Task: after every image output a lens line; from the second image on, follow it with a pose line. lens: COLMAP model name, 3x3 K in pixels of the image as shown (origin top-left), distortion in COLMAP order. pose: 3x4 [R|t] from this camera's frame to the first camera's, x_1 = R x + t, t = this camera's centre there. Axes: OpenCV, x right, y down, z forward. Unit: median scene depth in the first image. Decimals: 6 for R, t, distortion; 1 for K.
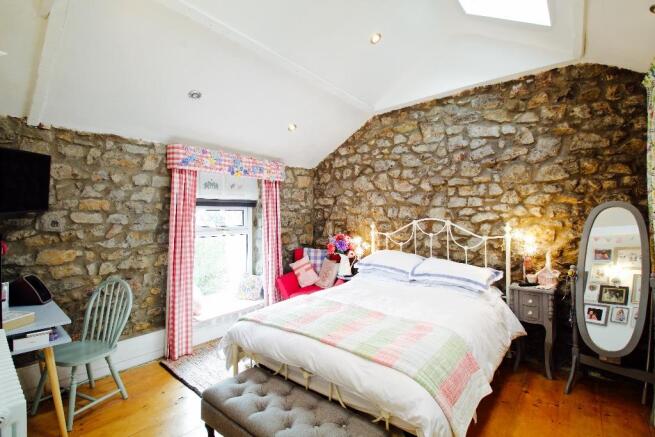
lens RADIAL K [[293.5, 0, 326.5], [0, 293.5, 217.3], [0, 0, 1]] dist [-0.025409, -0.002793]
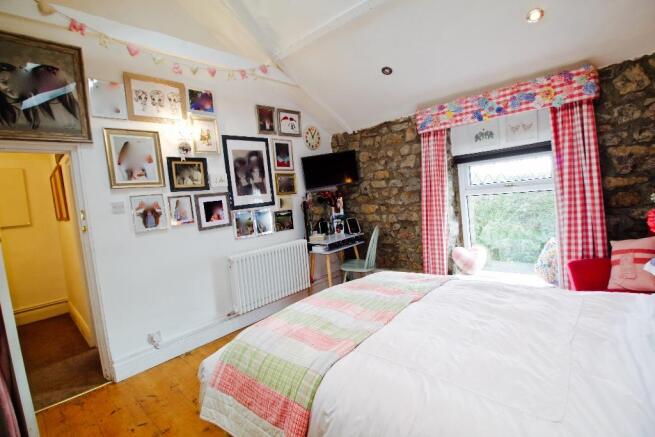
lens RADIAL K [[293.5, 0, 324.9], [0, 293.5, 217.9], [0, 0, 1]] dist [-0.025409, -0.002793]
pose [[-0.045496, 0.086856, -0.995181, 0.687294], [0.095914, 0.991990, 0.082193, 0.023216], [0.994349, -0.091712, -0.053462, 0.741736]]
